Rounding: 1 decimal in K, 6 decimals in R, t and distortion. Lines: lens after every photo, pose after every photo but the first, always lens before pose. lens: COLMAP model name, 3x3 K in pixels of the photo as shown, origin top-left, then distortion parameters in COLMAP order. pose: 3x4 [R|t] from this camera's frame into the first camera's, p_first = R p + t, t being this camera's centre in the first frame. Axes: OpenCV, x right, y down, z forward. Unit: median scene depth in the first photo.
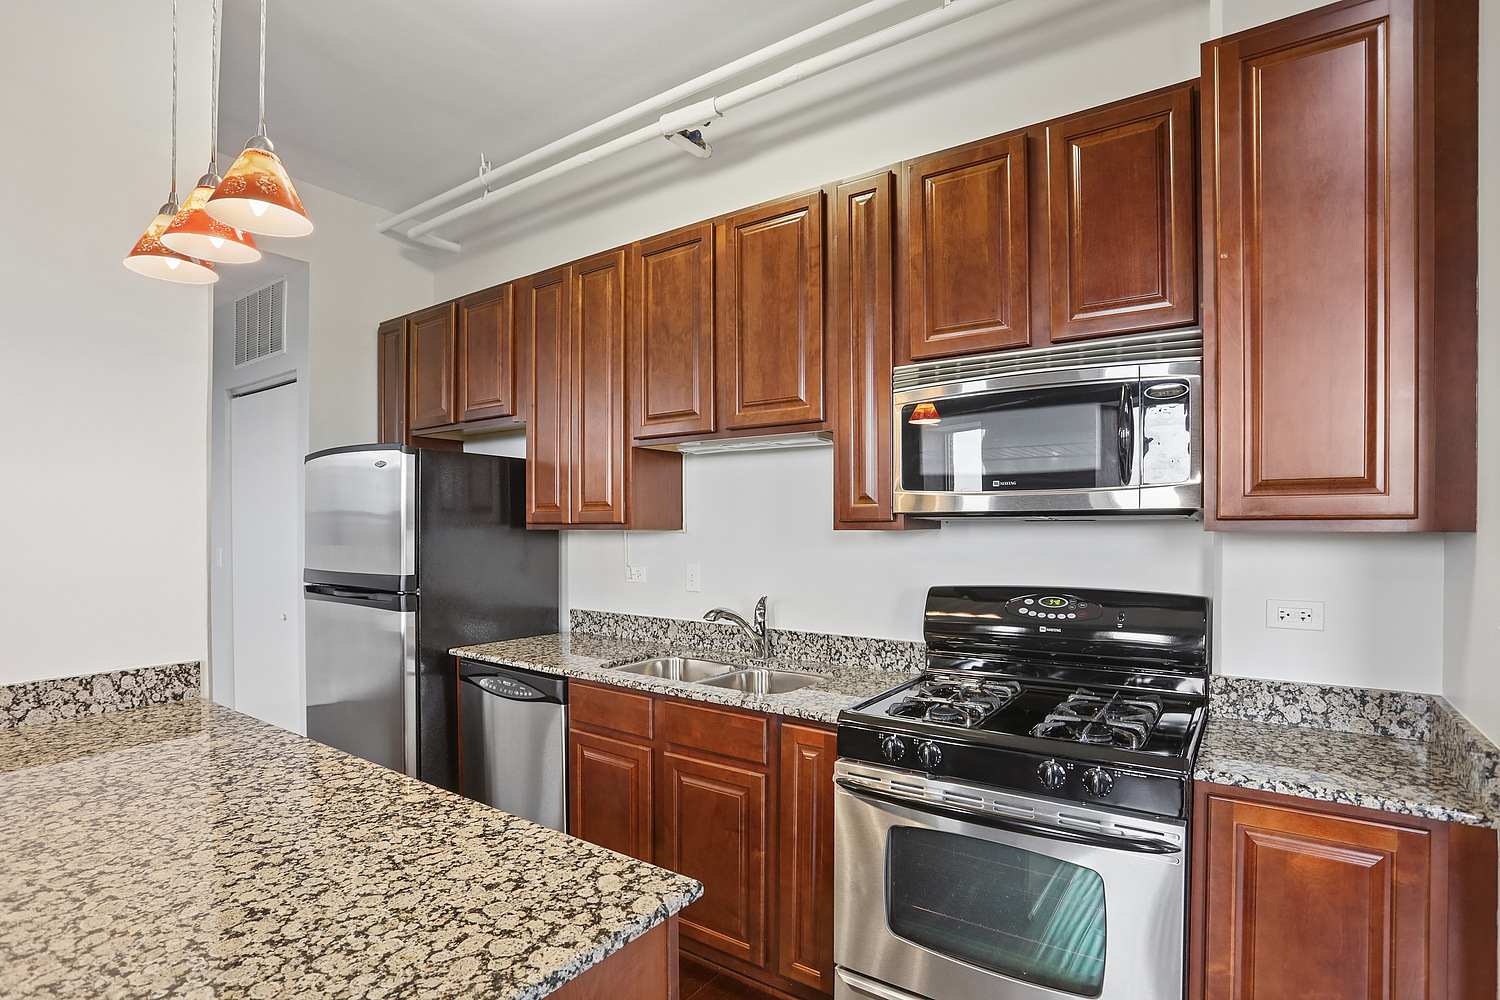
lens RADIAL K [[749.8, 0, 731.5], [0, 749.8, 535.7], [0, 0, 1]] dist [-0.036008, 0.000844]
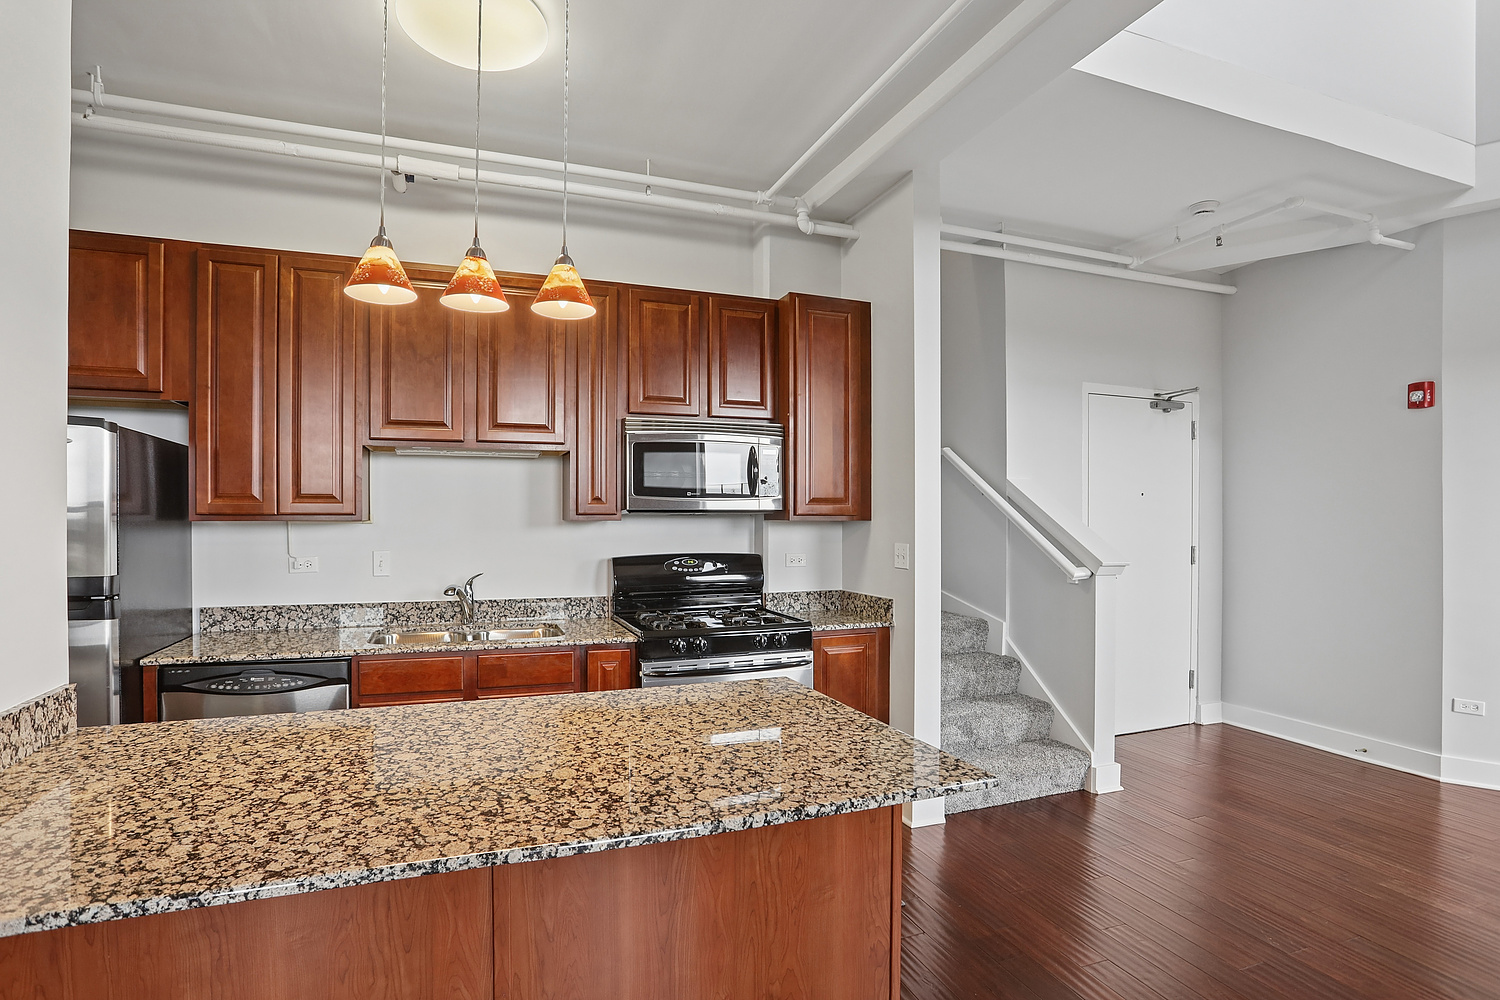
lens RADIAL K [[741.0, 0, 747.7], [0, 741.0, 515.3], [0, 0, 1]] dist [-0.034465, 0.025062]
pose [[0.568709, -0.000484, 0.822539, -0.722022], [0.005546, 0.999979, -0.003246, -0.010287], [-0.822520, 0.006408, 0.568700, -0.073745]]
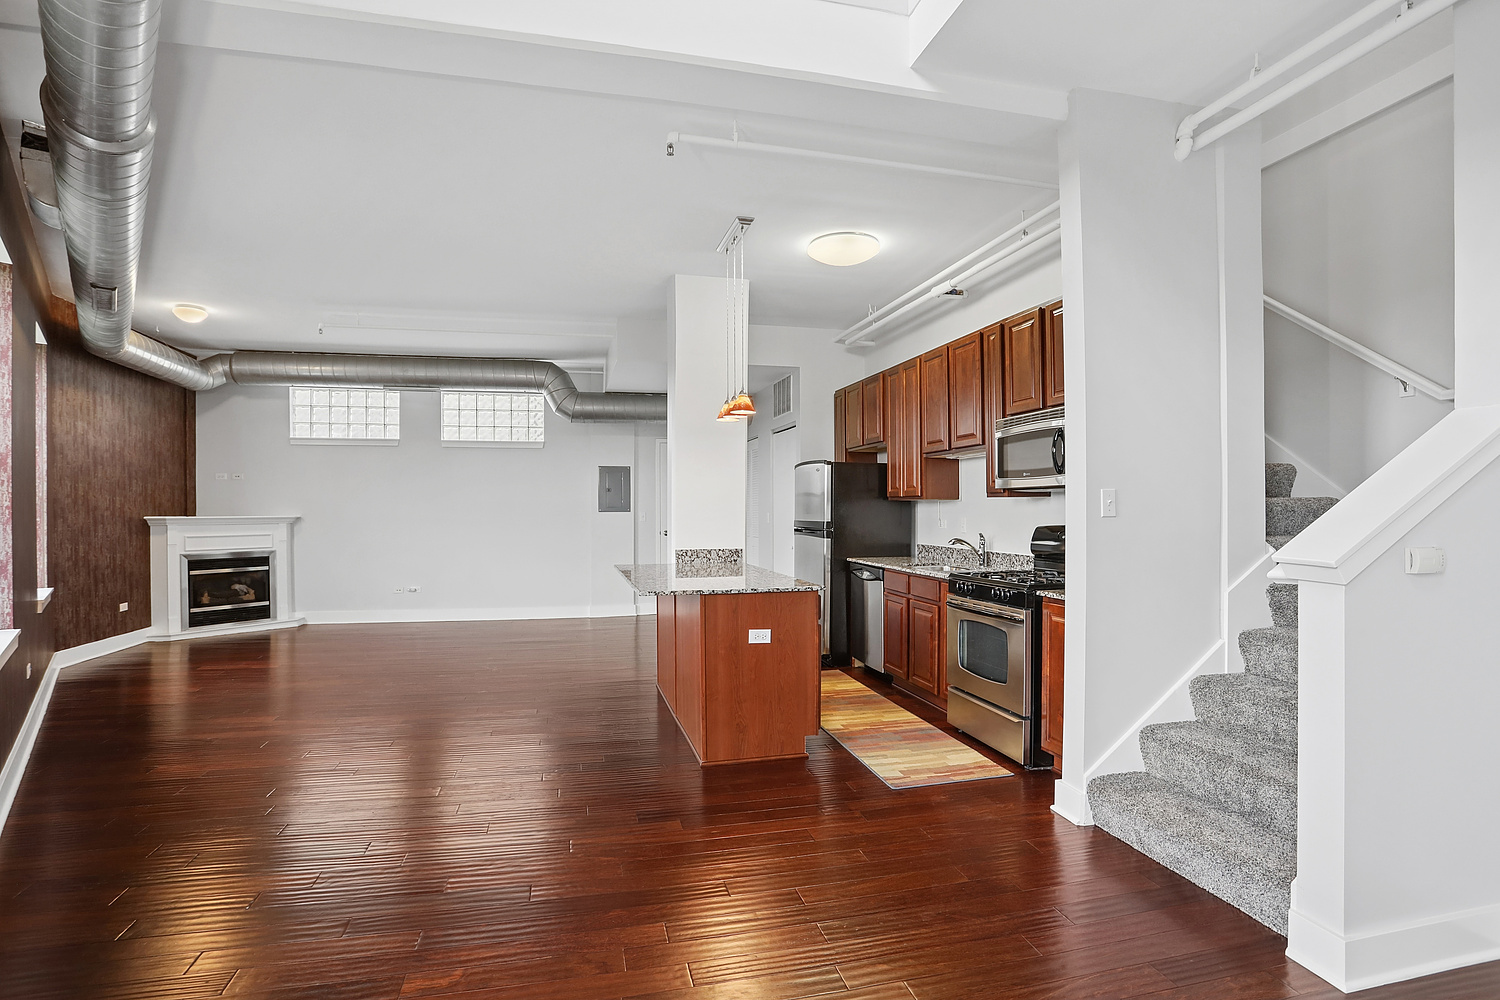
lens RADIAL K [[741.0, 0, 747.7], [0, 741.0, 515.3], [0, 0, 1]] dist [-0.034465, 0.025062]
pose [[0.769596, 0.001801, -0.638528, 0.784312], [-0.000369, 0.999997, 0.002375, 0.030632], [0.638531, -0.001592, 0.769595, -0.826046]]
